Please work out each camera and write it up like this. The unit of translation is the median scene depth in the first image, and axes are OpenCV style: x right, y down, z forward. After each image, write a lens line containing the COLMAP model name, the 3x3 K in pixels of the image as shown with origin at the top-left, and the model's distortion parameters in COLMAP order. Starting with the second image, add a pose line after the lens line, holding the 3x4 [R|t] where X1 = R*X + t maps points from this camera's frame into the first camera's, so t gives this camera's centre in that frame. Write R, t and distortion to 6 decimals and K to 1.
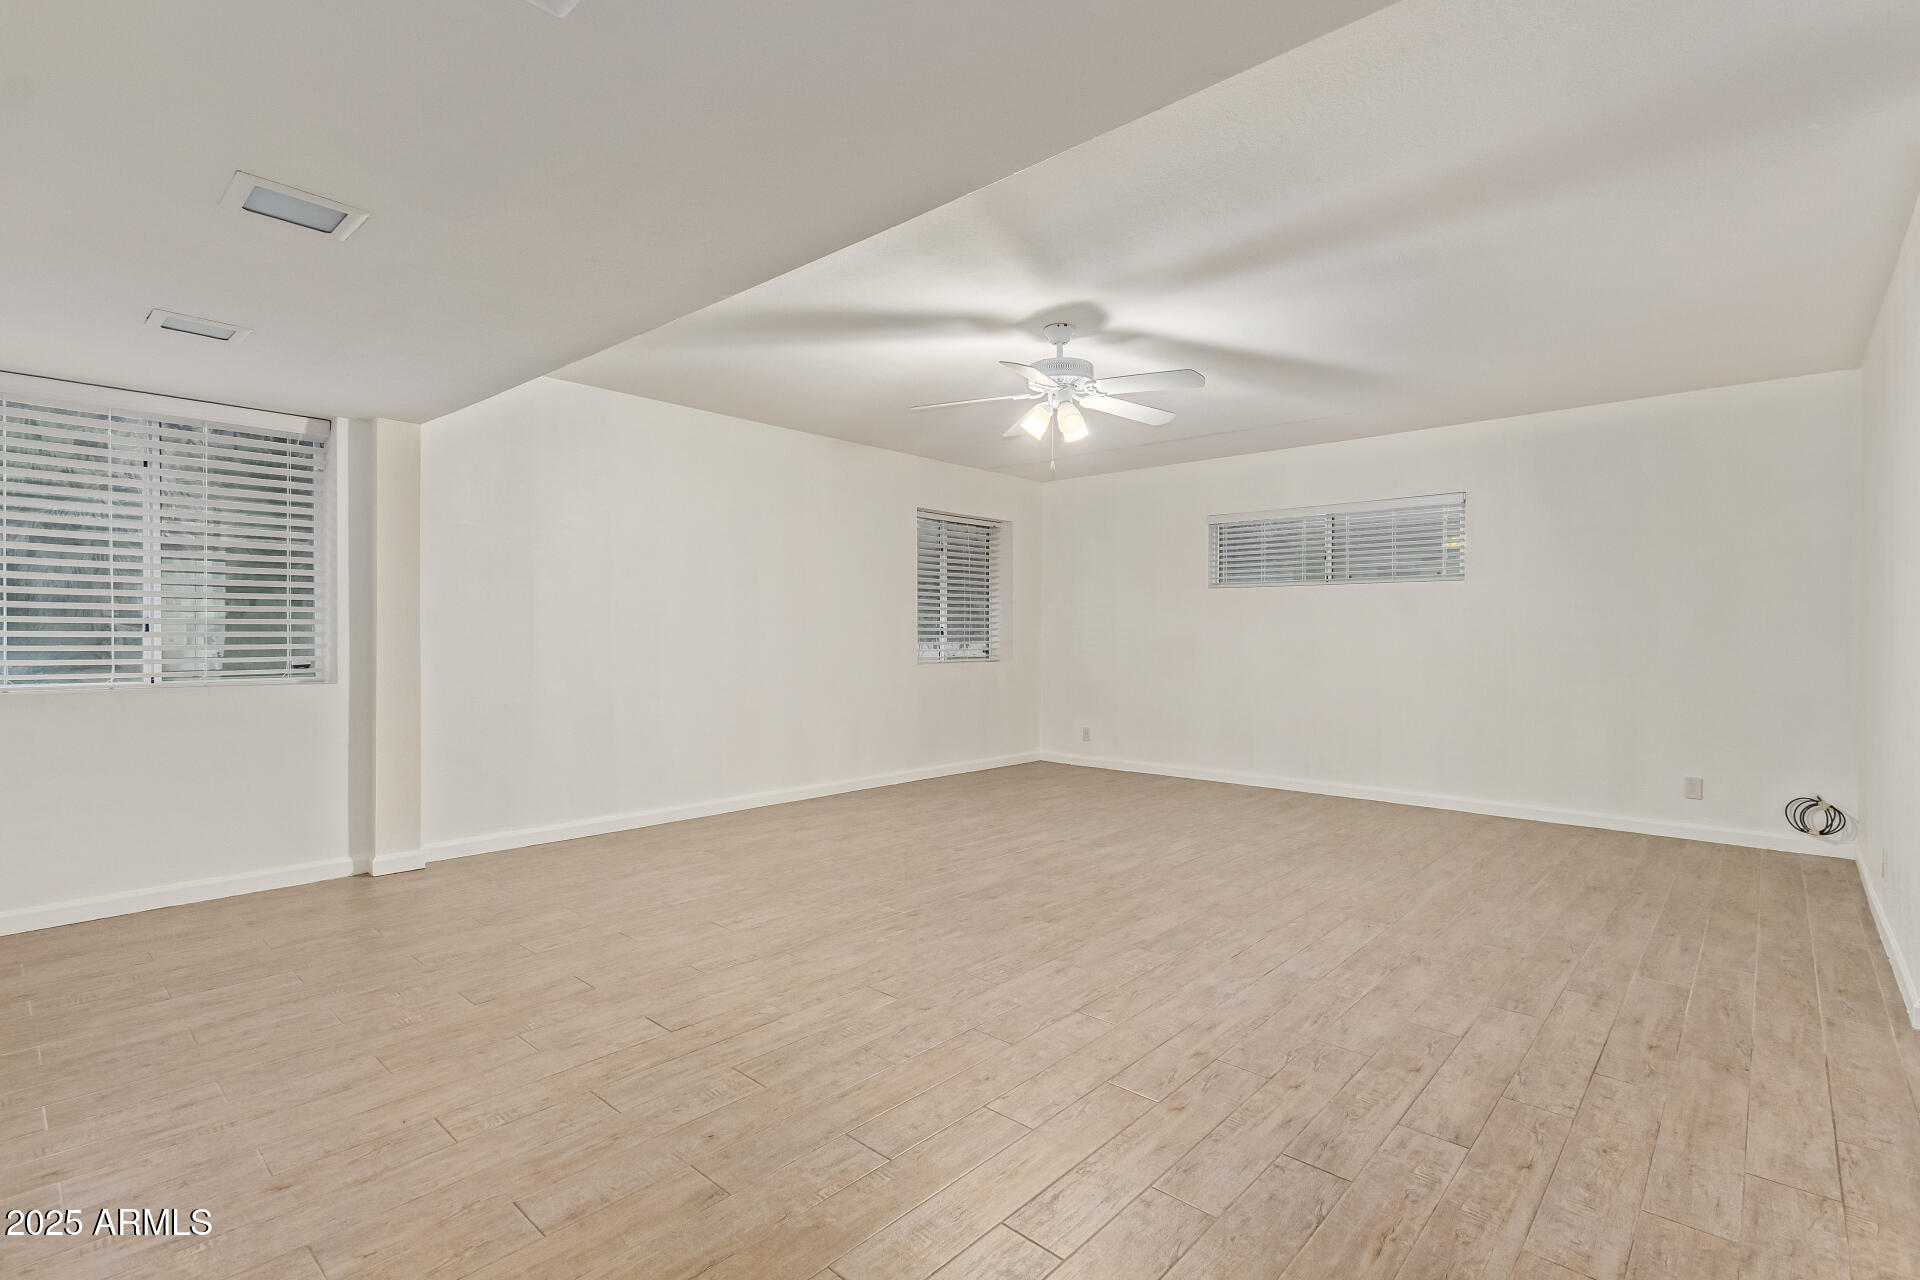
lens RADIAL K [[898.3, 0, 968.8], [0, 898.3, 642.1], [0, 0, 1]] dist [0.002930, -0.003791]
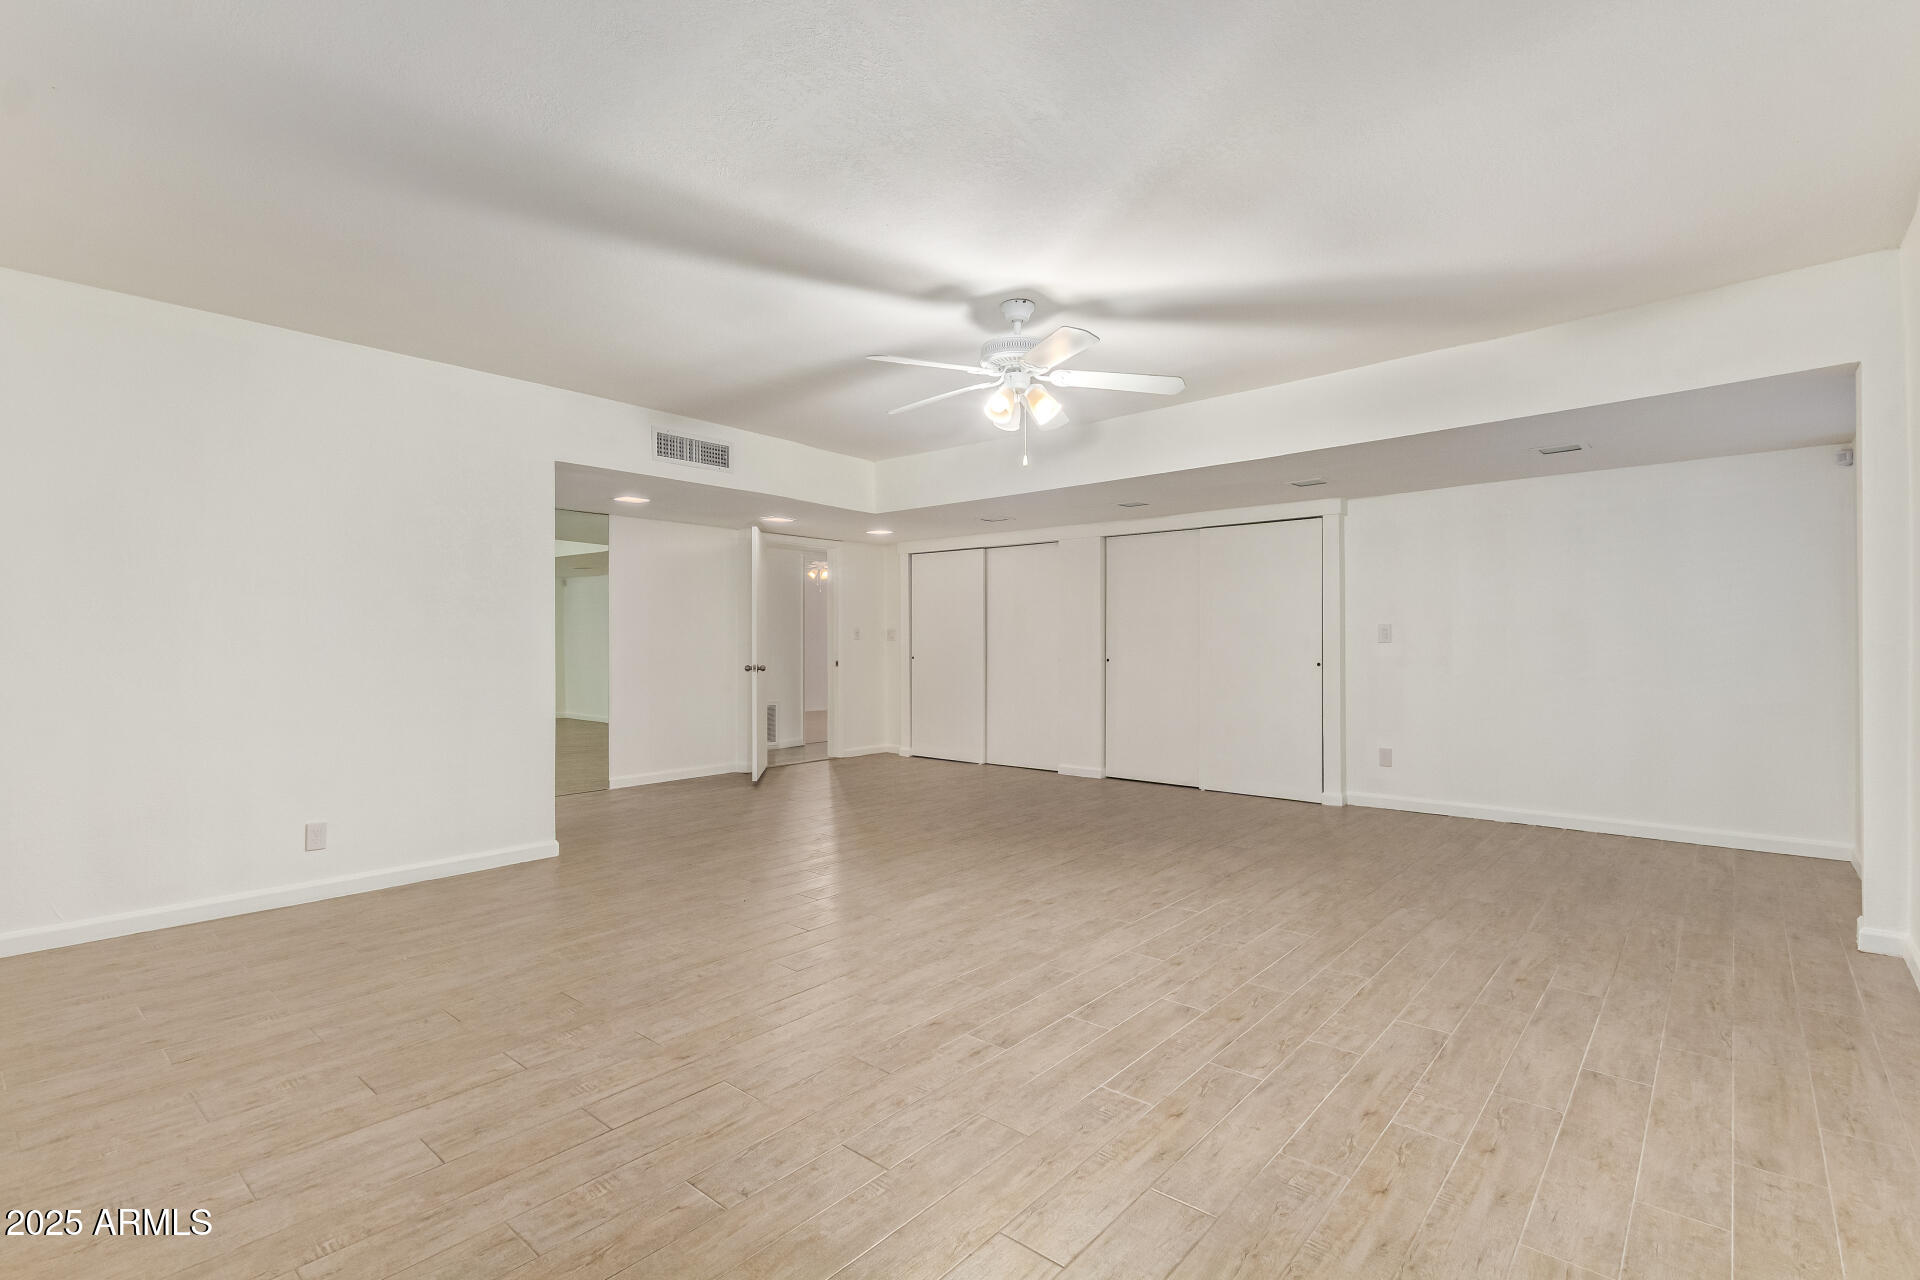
lens RADIAL K [[898.3, 0, 958.3], [0, 898.3, 637.9], [0, 0, 1]] dist [0.002930, -0.003791]
pose [[-0.999912, 0.000956, -0.013231, 0.198559], [0.000864, 0.999975, 0.006947, -0.019854], [0.013237, 0.006935, -0.999888, 2.195432]]
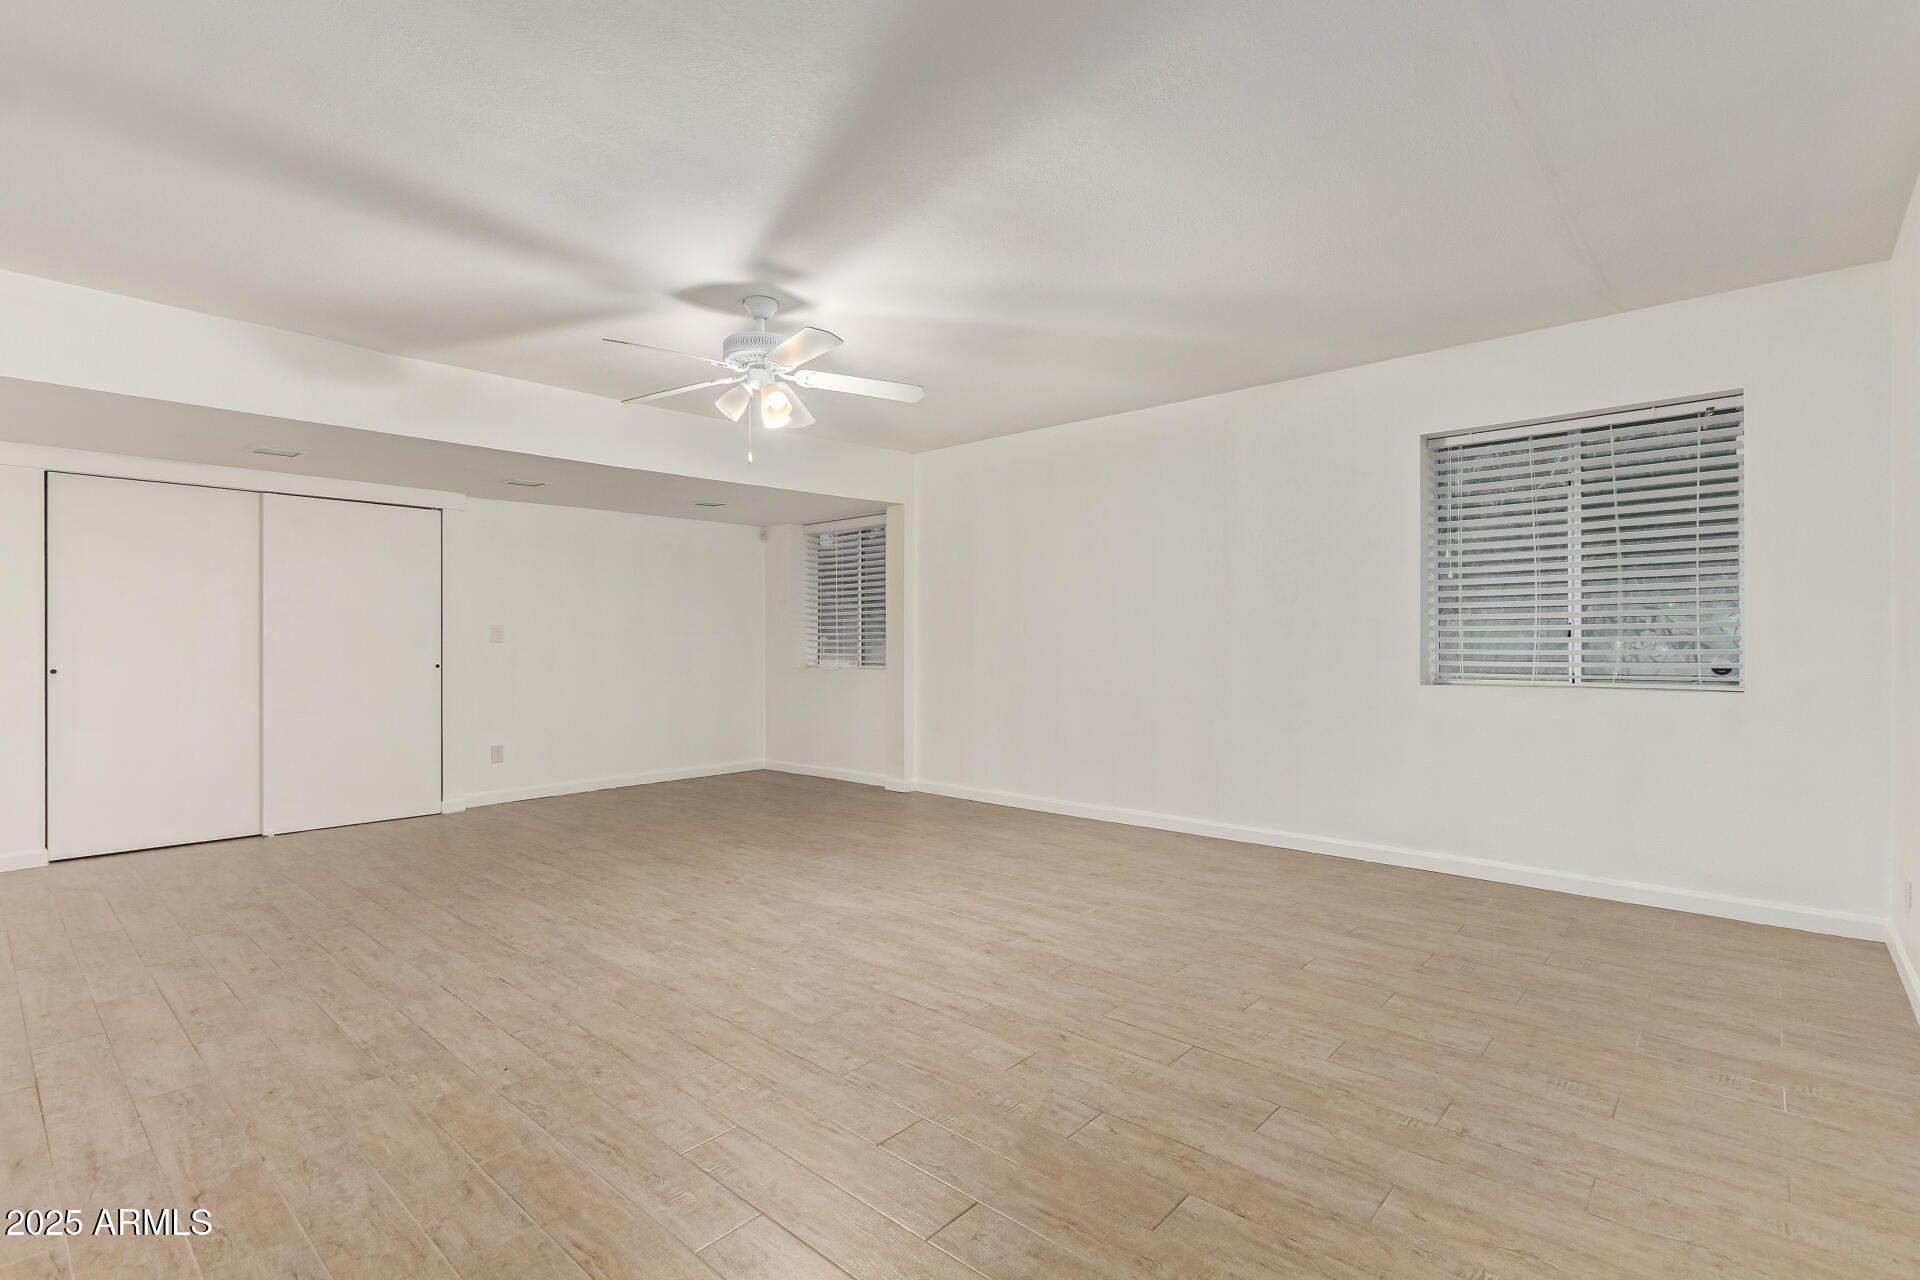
lens RADIAL K [[898.3, 0, 972.8], [0, 898.3, 632.9], [0, 0, 1]] dist [0.002930, -0.003791]
pose [[0.008862, -0.009708, -0.999914, 1.163447], [-0.006977, 0.999928, -0.009770, -0.006355], [0.999936, 0.007063, 0.008794, 1.387059]]
